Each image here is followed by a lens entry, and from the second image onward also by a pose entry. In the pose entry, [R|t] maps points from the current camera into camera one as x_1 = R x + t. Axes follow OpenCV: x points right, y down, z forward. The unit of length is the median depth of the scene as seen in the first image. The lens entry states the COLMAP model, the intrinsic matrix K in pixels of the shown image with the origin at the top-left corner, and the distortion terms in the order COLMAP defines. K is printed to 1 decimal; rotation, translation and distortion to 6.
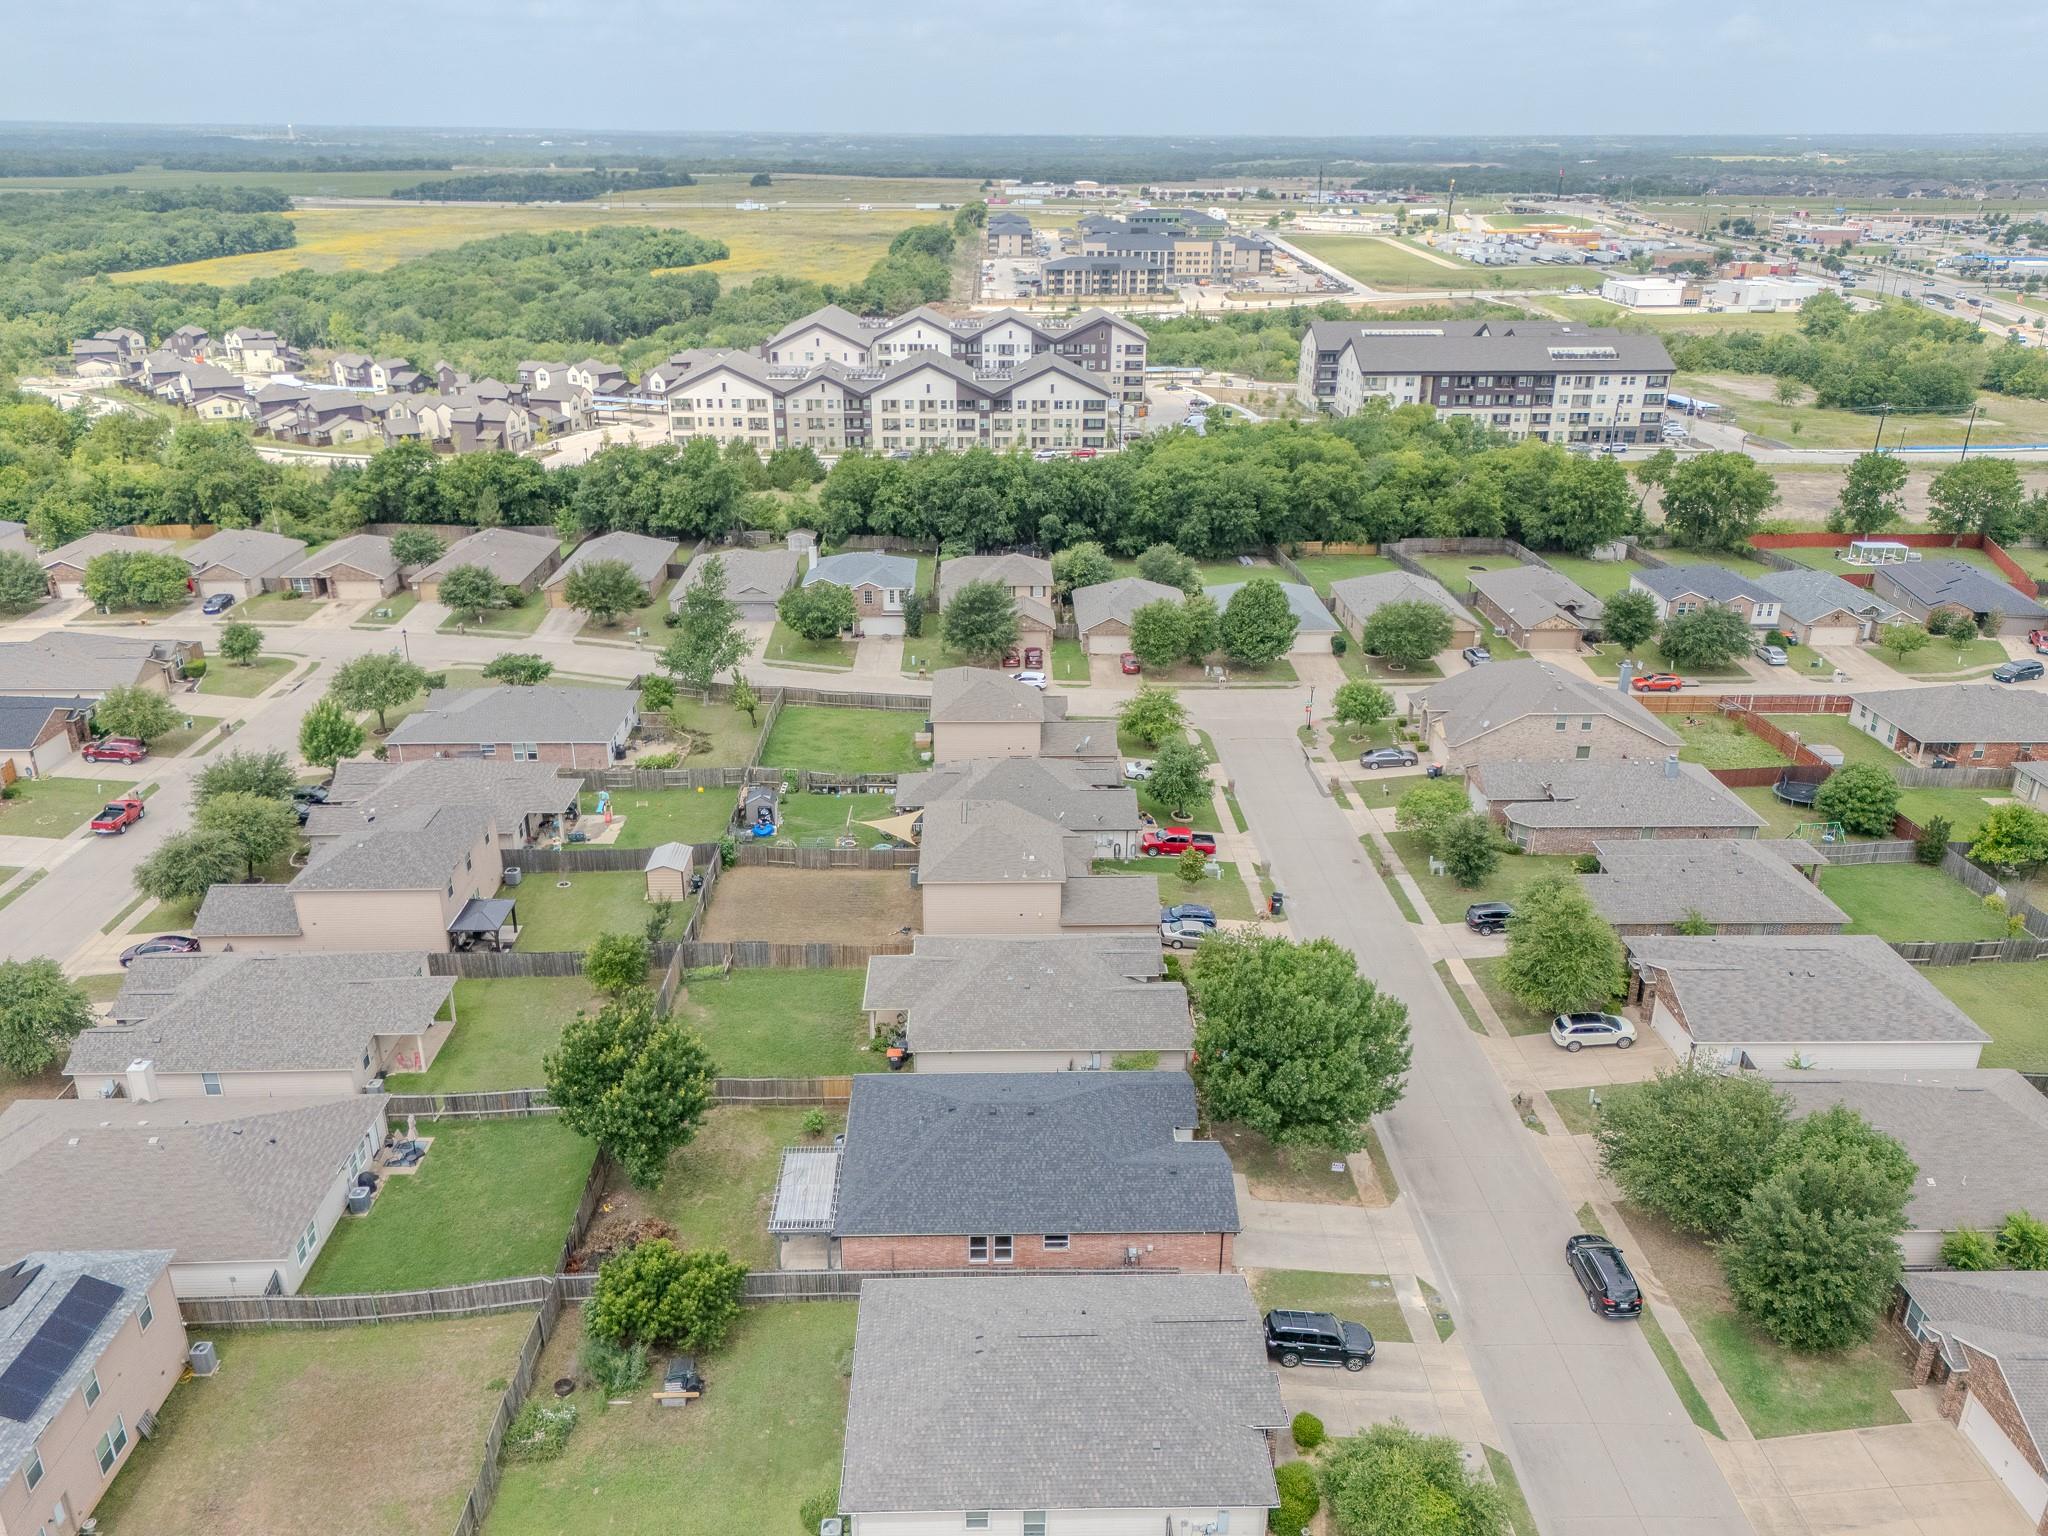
lens RADIAL K [[1518.6, 0, 1024.0], [0, 1518.6, 768.0], [0, 0, 1]] dist [0.035986, -0.037929]
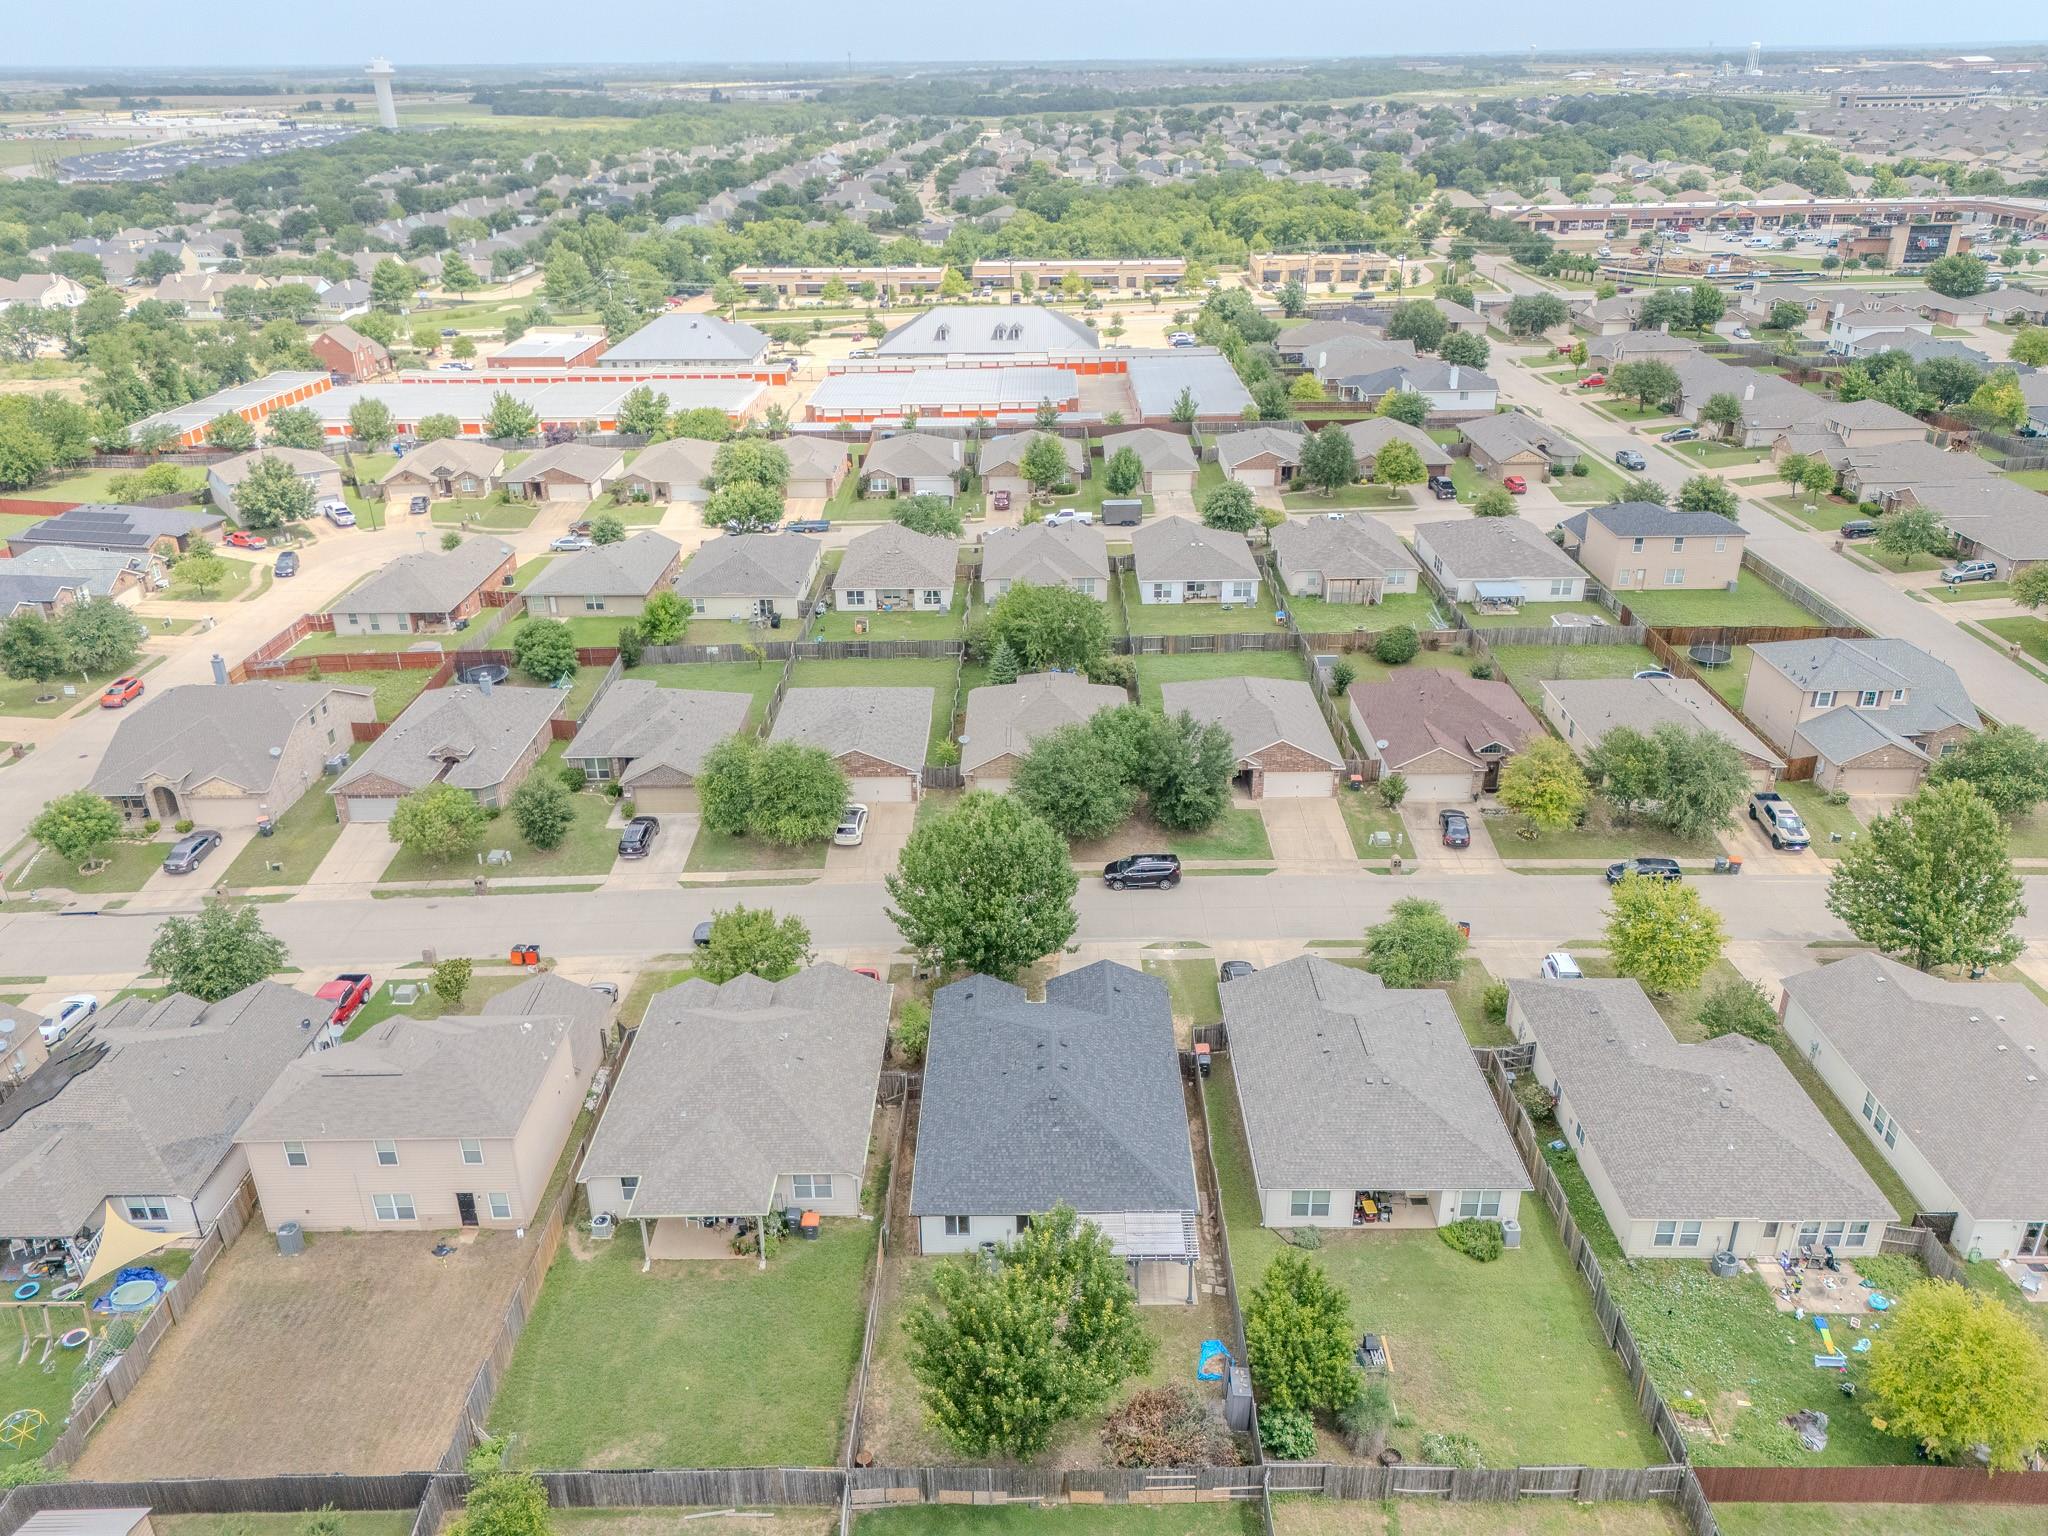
lens RADIAL K [[1492.7, 0, 1024.0], [0, 1492.7, 768.0], [0, 0, 1]] dist [0.080036, -0.080698]
pose [[0.034016, -0.425098, 0.904508, -0.301388], [0.394202, 0.837364, 0.378717, -0.115373], [-0.918394, 0.343677, 0.196058, 0.282291]]
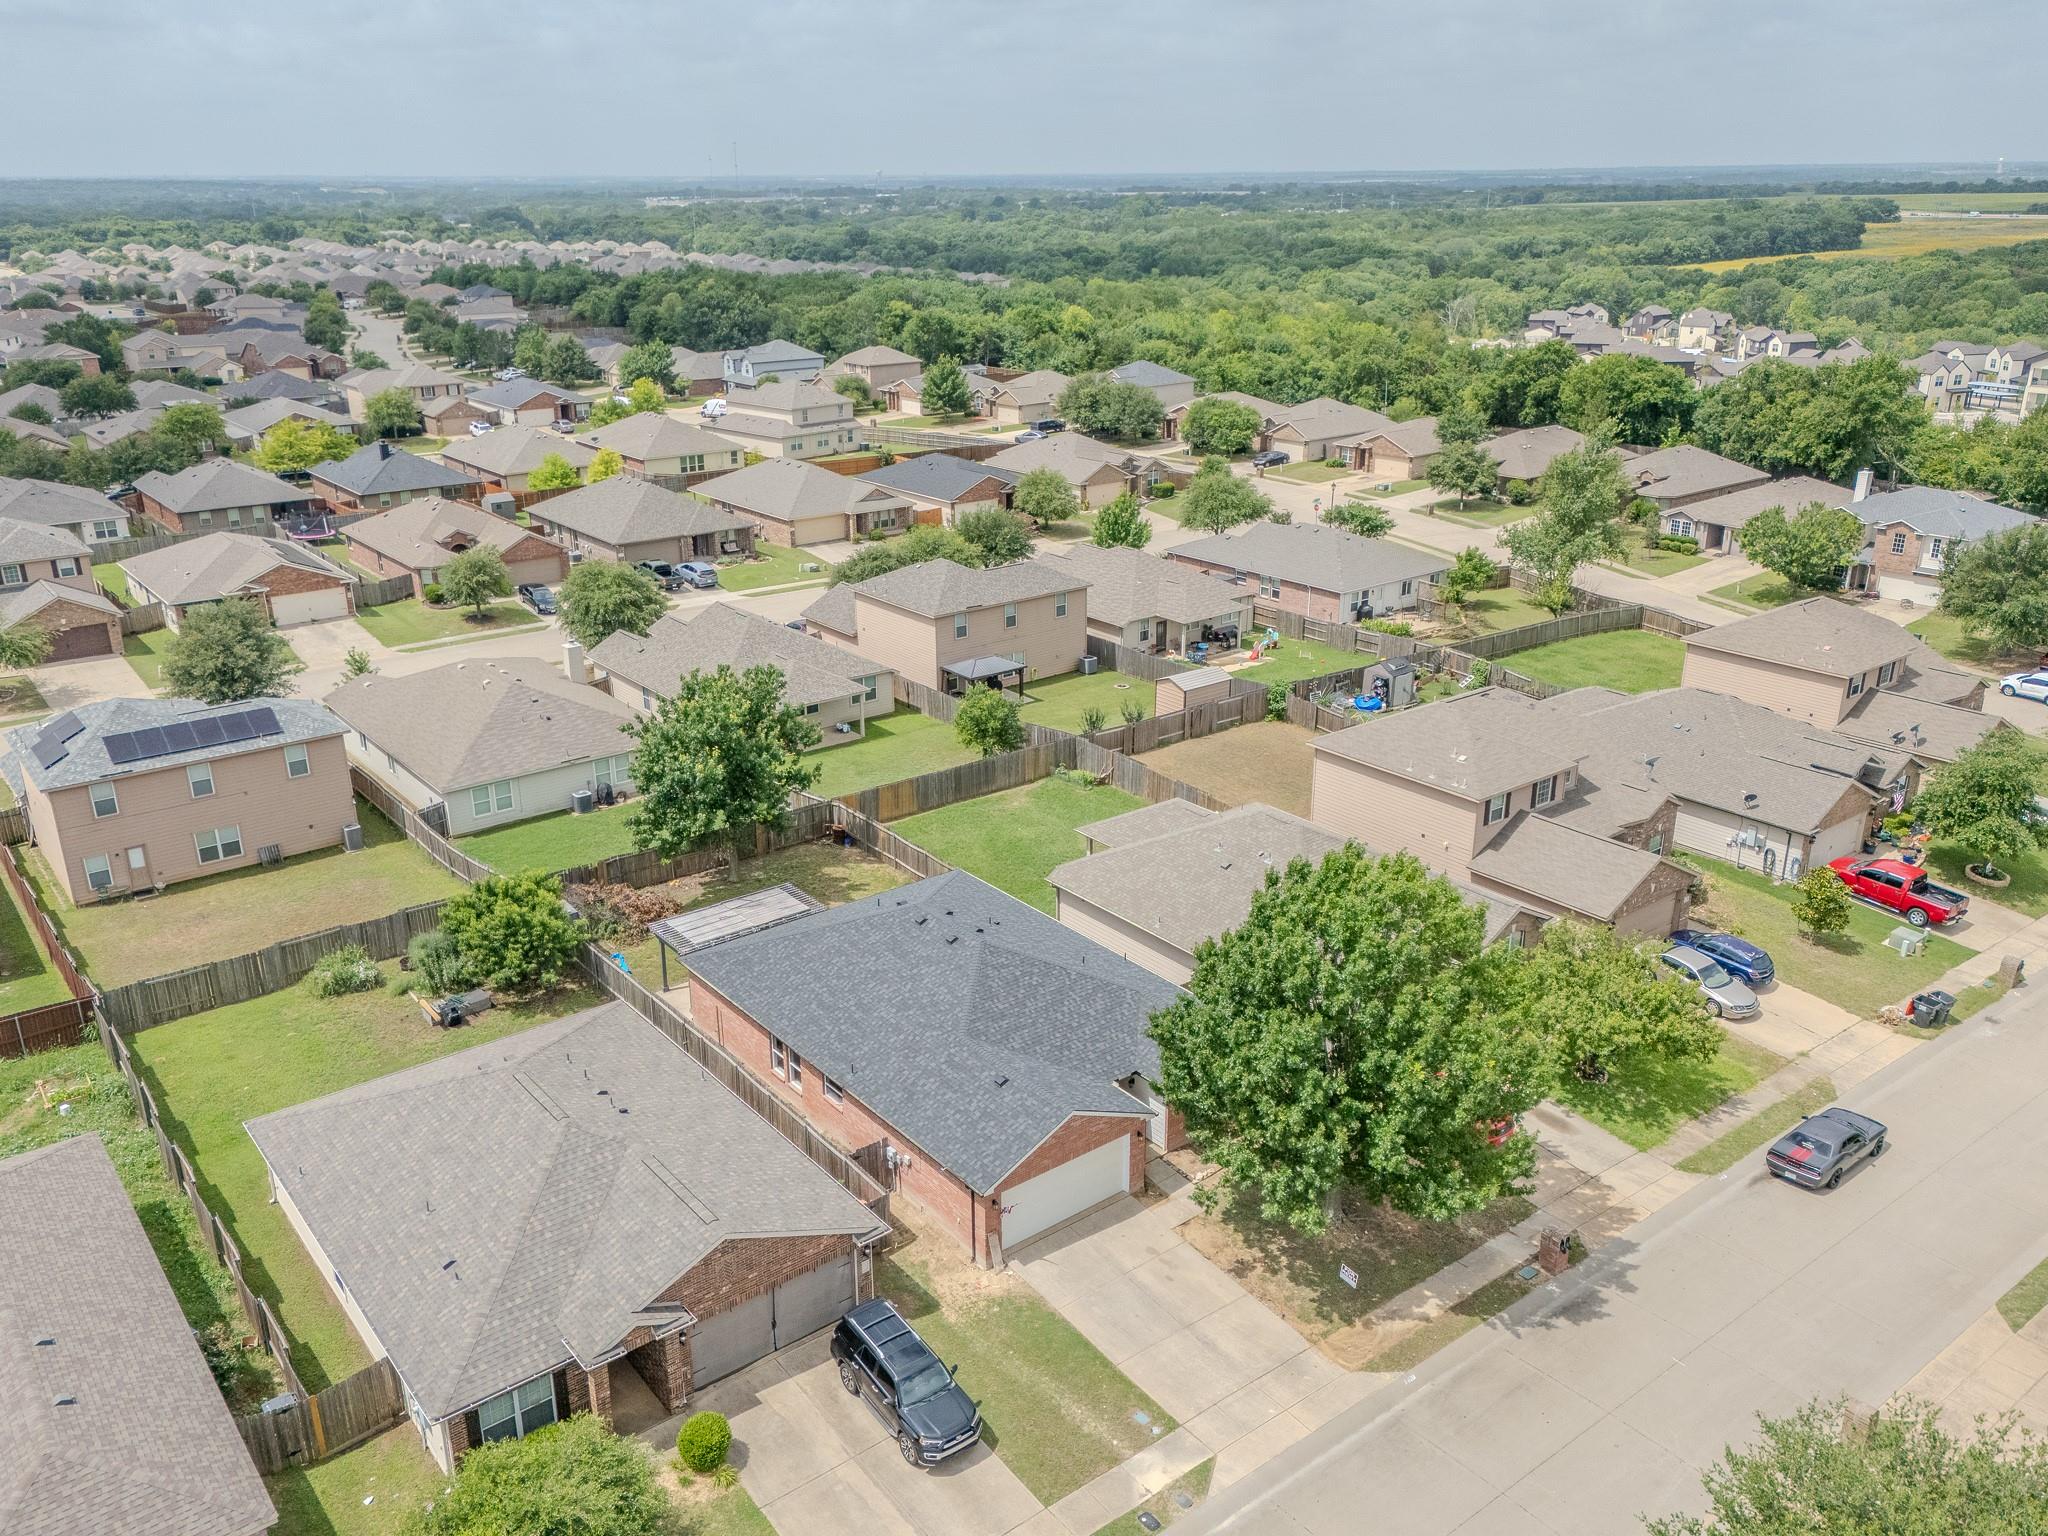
lens RADIAL K [[1634.5, 0, 1024.0], [0, 1634.5, 768.0], [0, 0, 1]] dist [0.003275, 0.006345]
pose [[0.588798, 0.260429, -0.765175, 0.208331], [-0.296851, 0.950189, 0.094974, 0.025629], [0.751796, 0.171222, 0.636778, 0.194455]]
